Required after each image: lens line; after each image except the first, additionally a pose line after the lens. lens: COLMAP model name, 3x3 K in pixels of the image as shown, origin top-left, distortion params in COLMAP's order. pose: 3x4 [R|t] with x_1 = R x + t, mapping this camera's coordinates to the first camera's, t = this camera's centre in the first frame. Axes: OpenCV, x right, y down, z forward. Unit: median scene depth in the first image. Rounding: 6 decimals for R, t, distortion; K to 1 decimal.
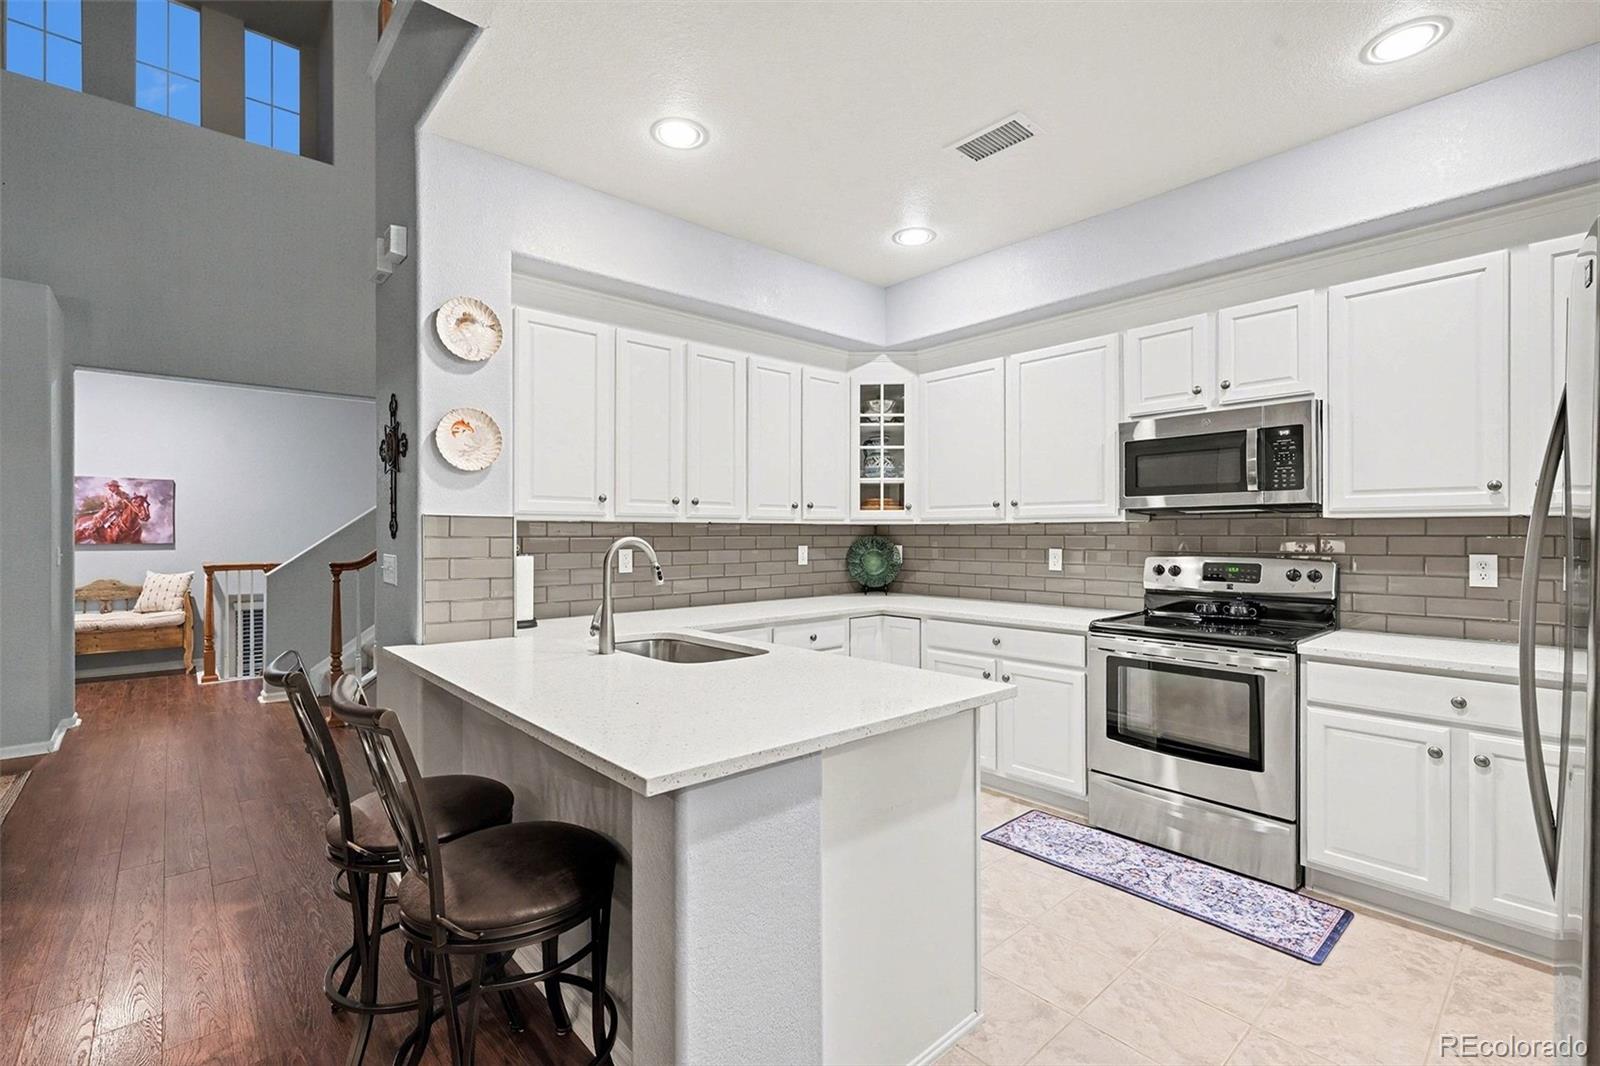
lens RADIAL K [[700.6, 0, 801.2], [0, 700.6, 532.6], [0, 0, 1]] dist [-0.004164, -0.000155]
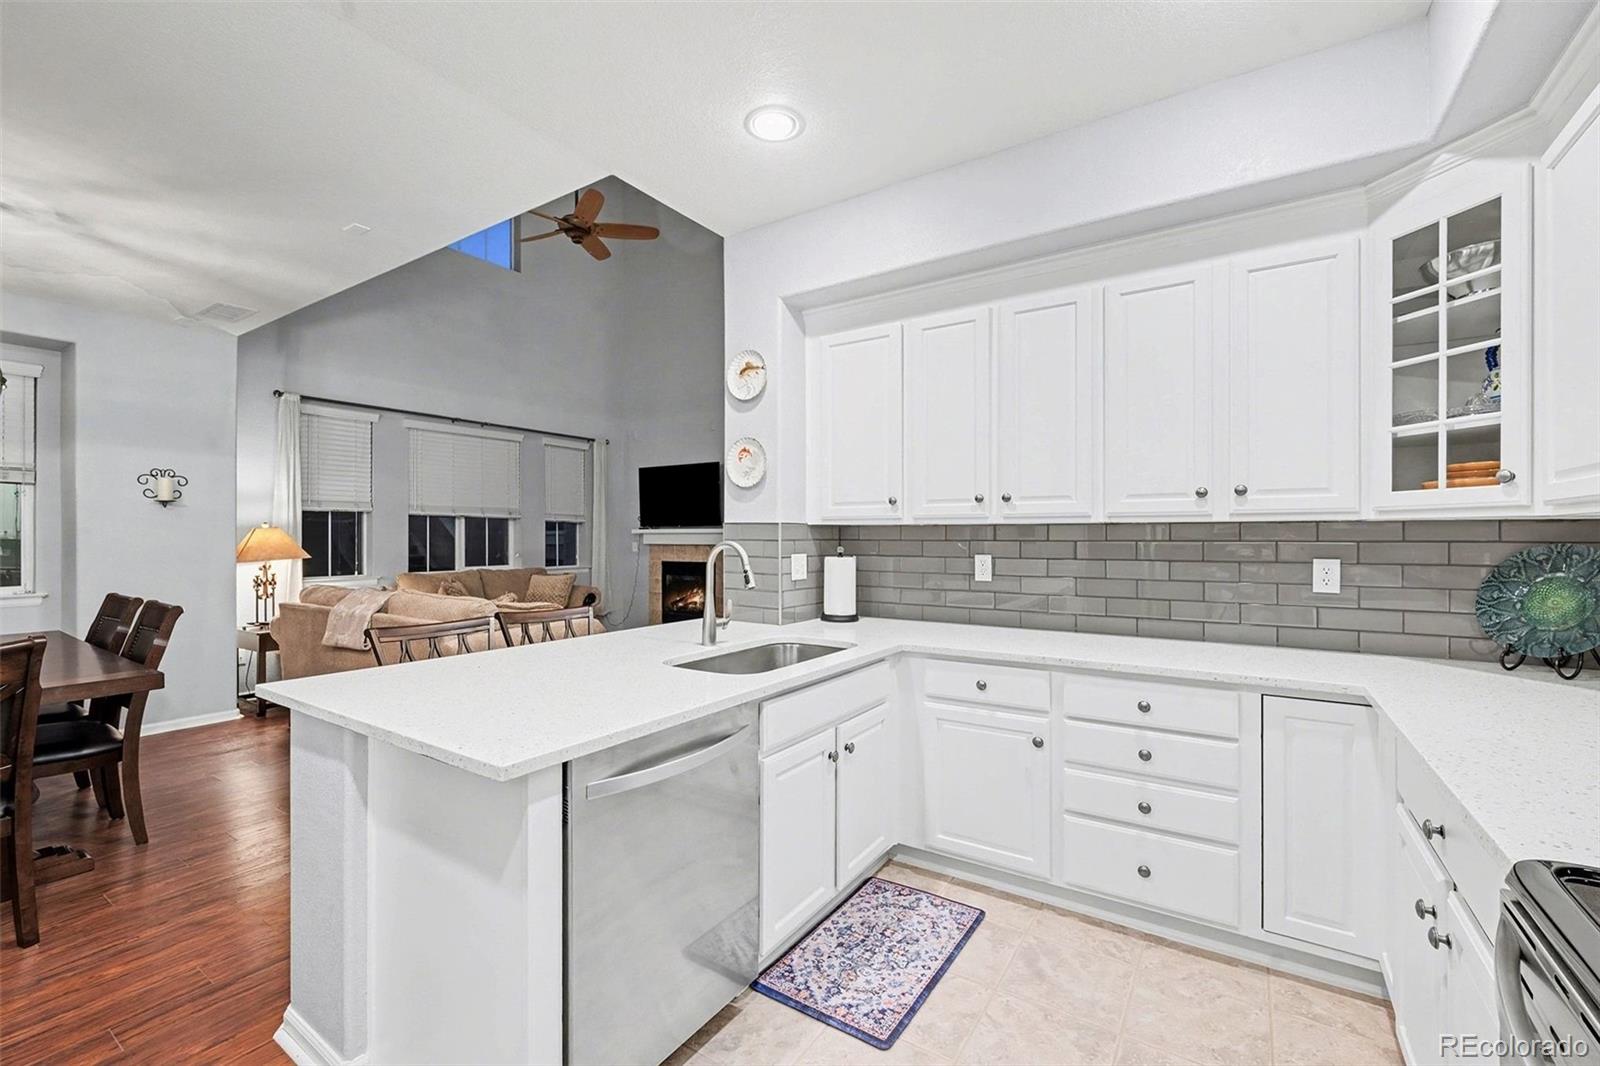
lens RADIAL K [[732.6, 0, 800.9], [0, 732.6, 538.8], [0, 0, 1]] dist [0.004088, 0.000440]
pose [[0.220884, 0.006982, -0.975275, 0.502526], [-0.000025, 0.999974, 0.007153, -0.002209], [0.975300, -0.001556, 0.220878, 0.474783]]
